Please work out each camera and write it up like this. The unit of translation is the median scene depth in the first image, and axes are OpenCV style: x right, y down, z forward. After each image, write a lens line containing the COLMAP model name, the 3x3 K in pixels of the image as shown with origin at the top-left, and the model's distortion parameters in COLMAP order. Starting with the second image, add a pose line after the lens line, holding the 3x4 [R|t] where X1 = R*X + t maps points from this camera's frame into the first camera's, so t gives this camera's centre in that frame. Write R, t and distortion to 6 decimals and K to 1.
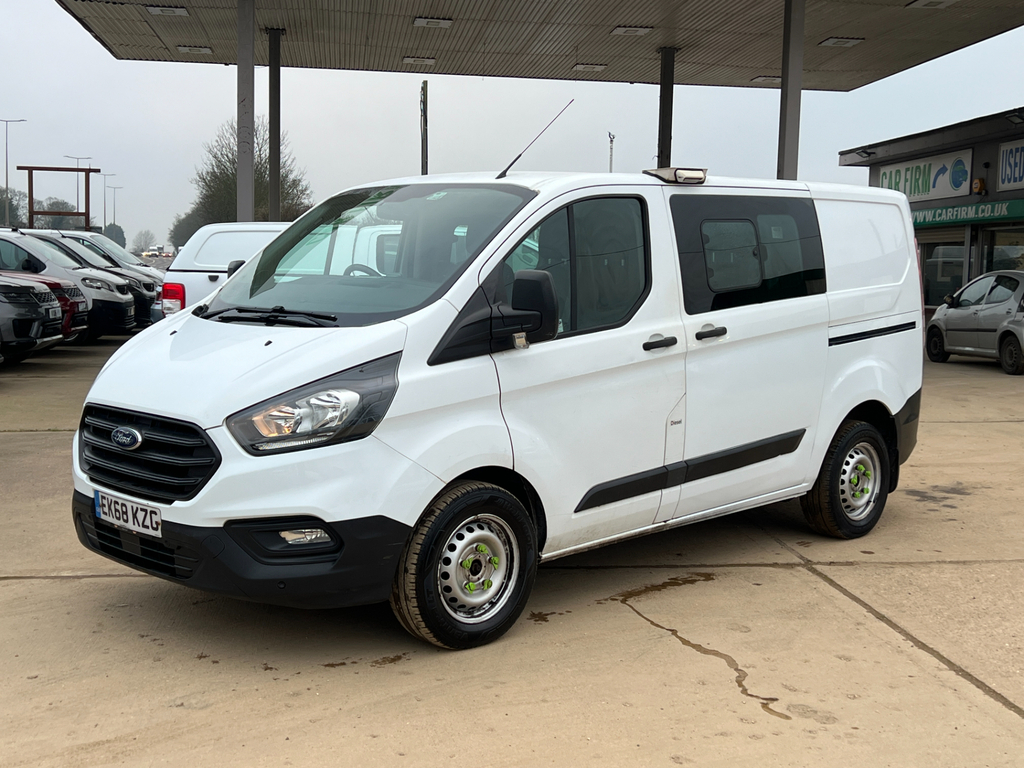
lens RADIAL K [[1052.4, 0, 512.0], [0, 1052.4, 384.0], [0, 0, 1]] dist [0.000014, -0.011133]
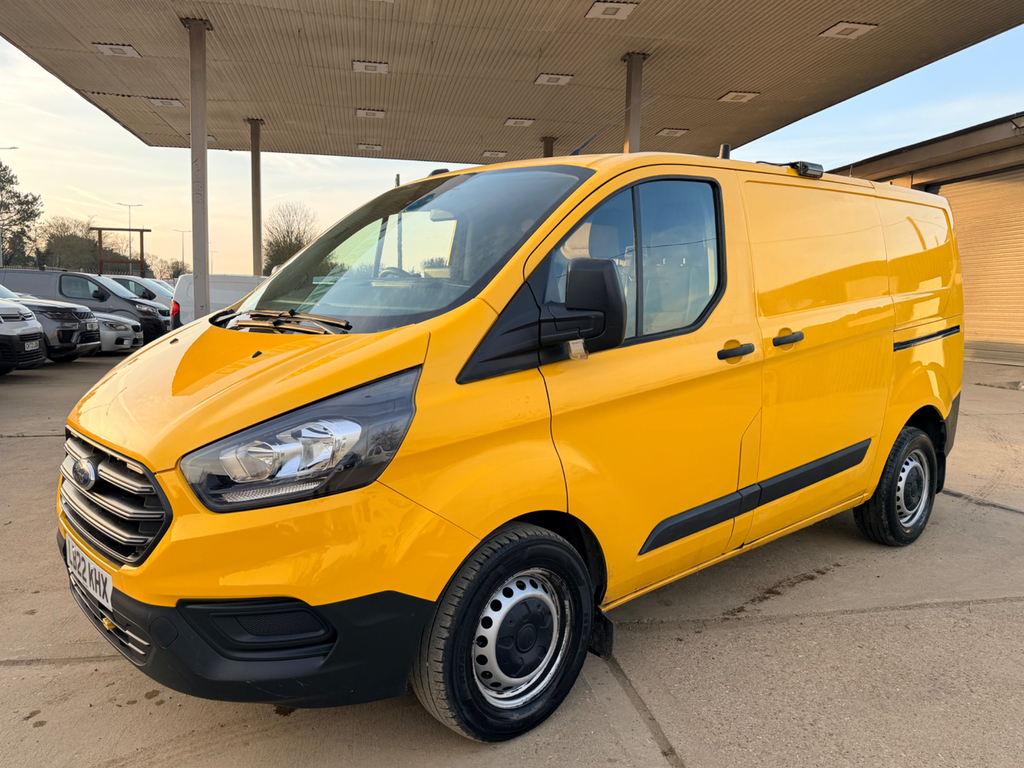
lens RADIAL K [[855.9, 0, 512.0], [0, 855.9, 384.0], [0, 0, 1]] dist [-0.000837, -0.001999]
pose [[0.998756, -0.001313, -0.049852, -0.008515], [0.001611, 0.999981, 0.005936, -0.019492], [0.049844, -0.006009, 0.998739, 0.353412]]
